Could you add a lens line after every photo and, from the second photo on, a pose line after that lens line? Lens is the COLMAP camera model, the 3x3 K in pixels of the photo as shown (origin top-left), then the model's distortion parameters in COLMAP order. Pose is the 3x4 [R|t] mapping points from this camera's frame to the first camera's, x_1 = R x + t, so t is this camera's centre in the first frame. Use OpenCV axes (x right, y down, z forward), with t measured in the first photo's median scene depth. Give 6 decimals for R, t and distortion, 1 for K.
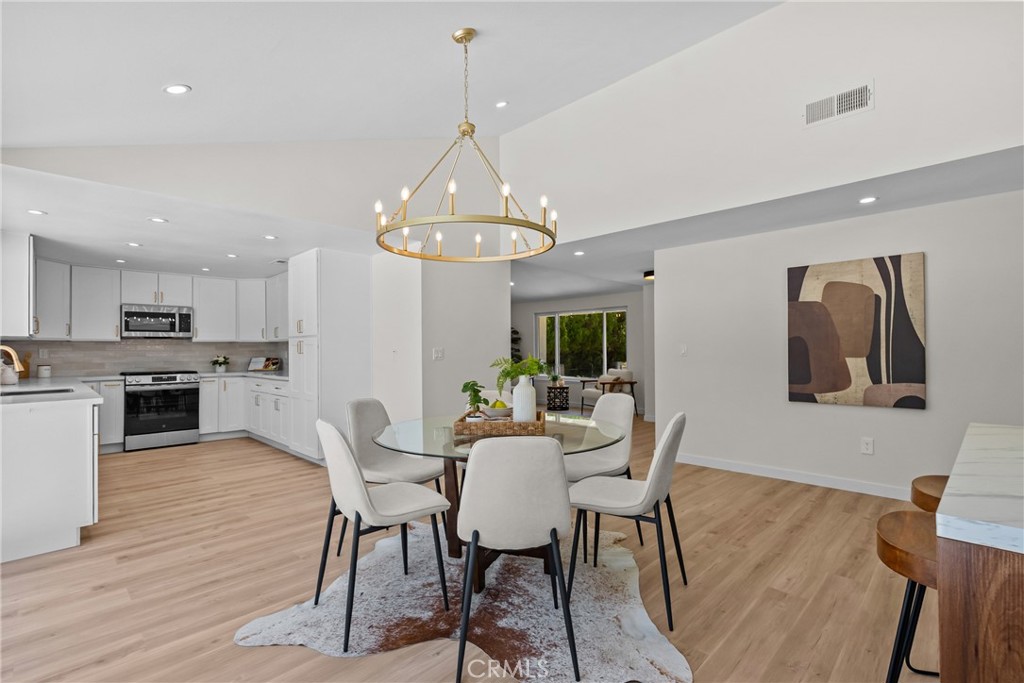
lens RADIAL K [[468.4, 0, 507.2], [0, 468.4, 345.2], [0, 0, 1]] dist [-0.002964, 0.000931]
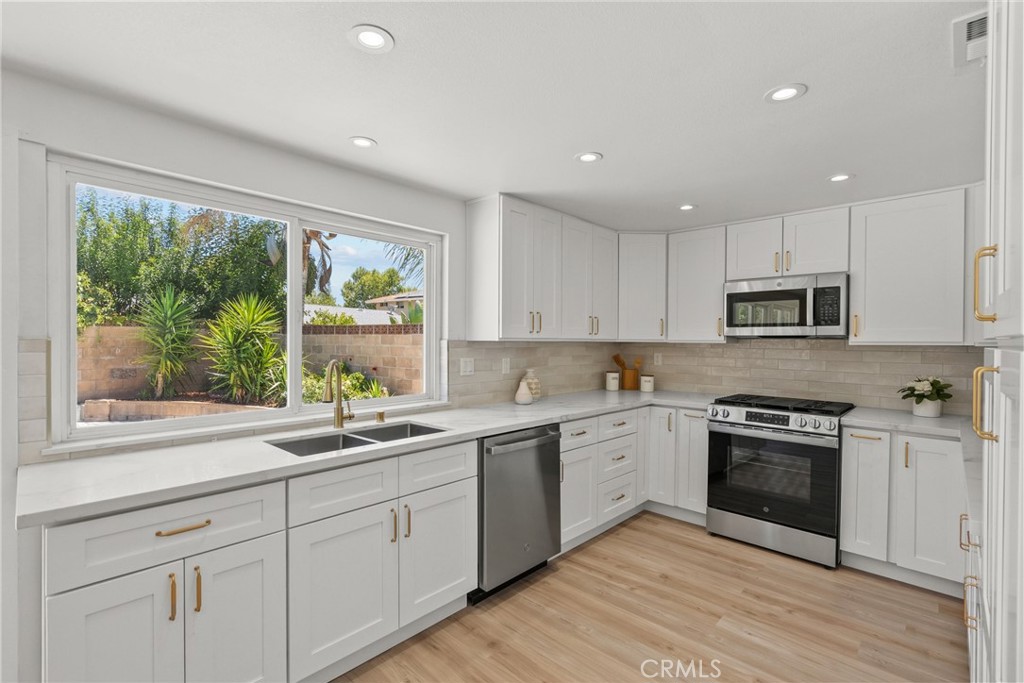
lens RADIAL K [[468.4, 0, 506.7], [0, 468.4, 342.9], [0, 0, 1]] dist [-0.002964, 0.000931]
pose [[0.035281, 0.012073, -0.999305, -0.253034], [0.001642, 0.999925, 0.012139, -0.018978], [0.999376, -0.002069, 0.035259, 0.761031]]
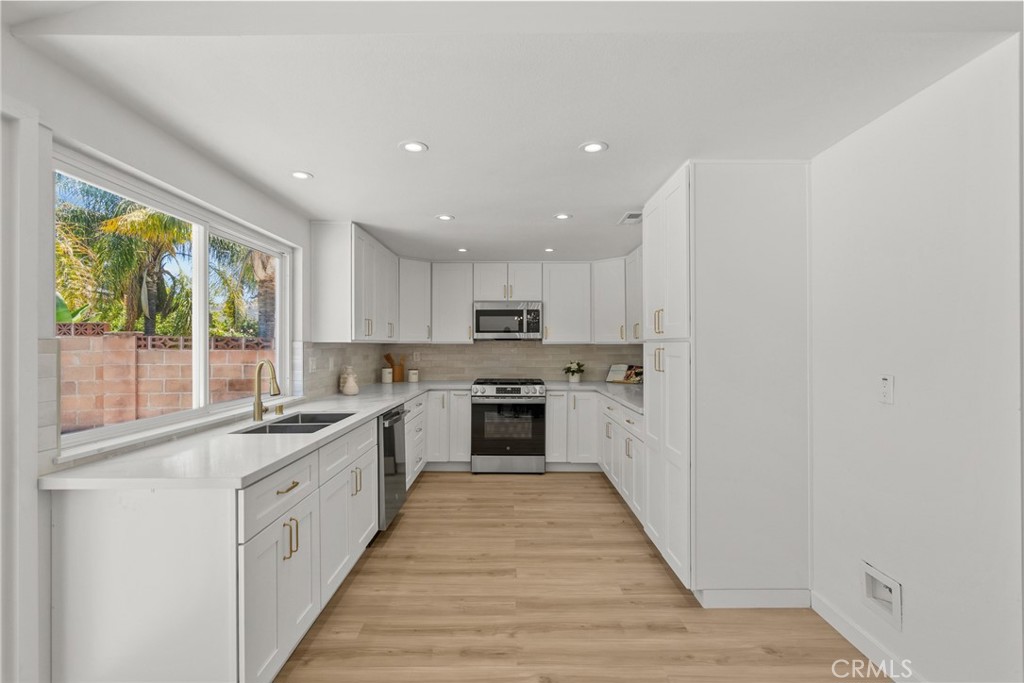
lens RADIAL K [[468.4, 0, 512.3], [0, 468.4, 341.5], [0, 0, 1]] dist [-0.002964, 0.000931]
pose [[0.713453, 0.000656, -0.700703, -0.170417], [0.001892, 0.999994, 0.002863, -0.017103], [0.700701, -0.003368, 0.713447, 0.461381]]
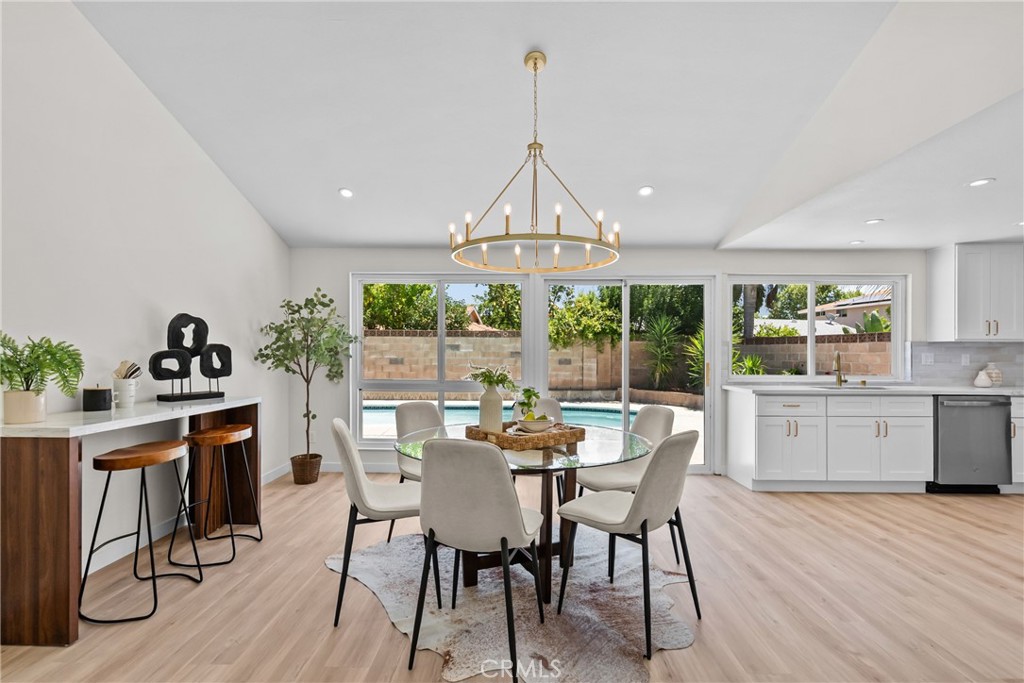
lens RADIAL K [[468.4, 0, 510.2], [0, 468.4, 353.0], [0, 0, 1]] dist [-0.002964, 0.000931]
pose [[-0.715629, 0.005115, -0.698462, 0.331519], [0.006984, 0.999976, 0.000168, 0.000174], [0.698446, -0.004758, -0.715647, 0.812539]]
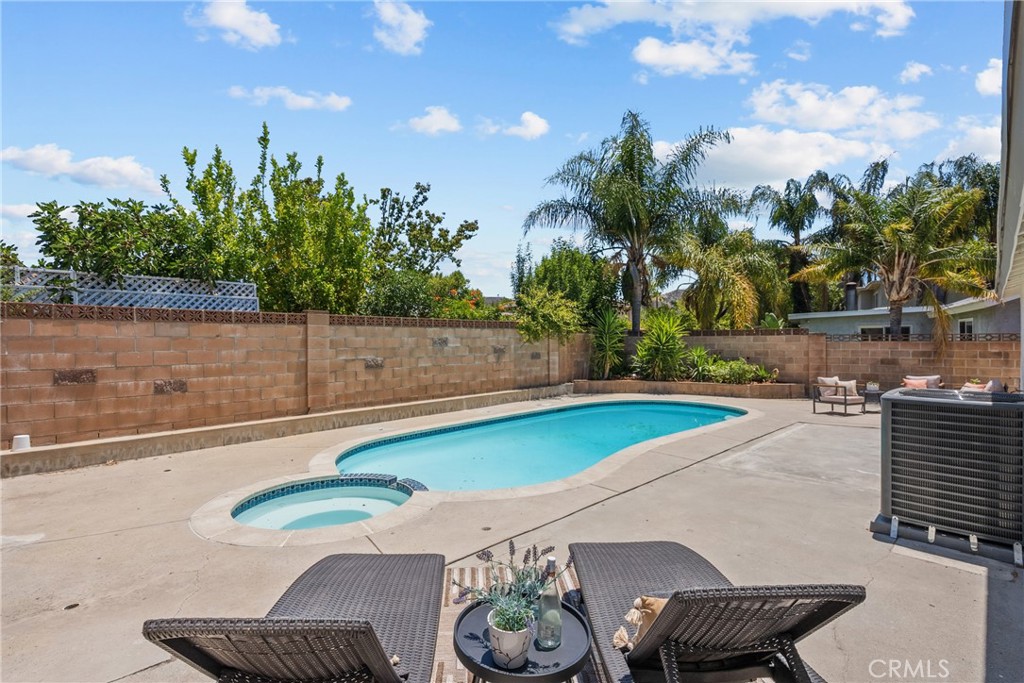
lens RADIAL K [[487.6, 0, 505.8], [0, 487.6, 342.2], [0, 0, 1]] dist [-0.004550, 0.001983]
pose [[0.001094, 0.011893, -0.999929, 0.757299], [0.017704, 0.999772, 0.011911, -0.050355], [0.999843, -0.017716, 0.000883, -1.012275]]
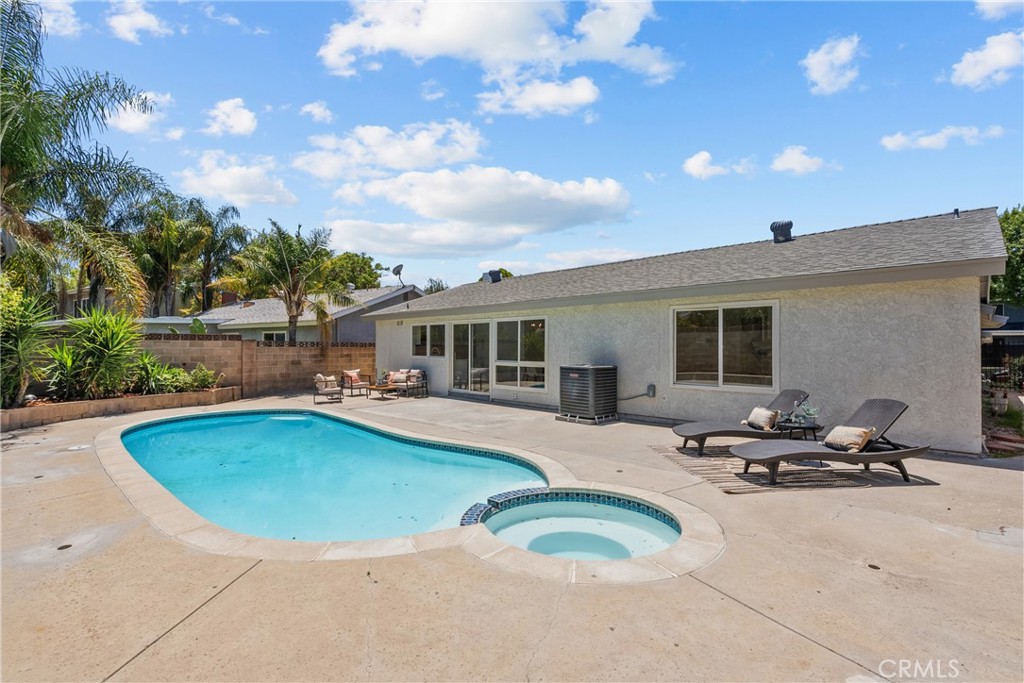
lens RADIAL K [[468.4, 0, 512.3], [0, 468.4, 338.2], [0, 0, 1]] dist [-0.002964, 0.000931]
pose [[0.999950, 0.008226, 0.005635, -0.265412], [-0.008186, 0.999941, -0.007086, -0.037972], [-0.005693, 0.007040, 0.999959, -2.112899]]
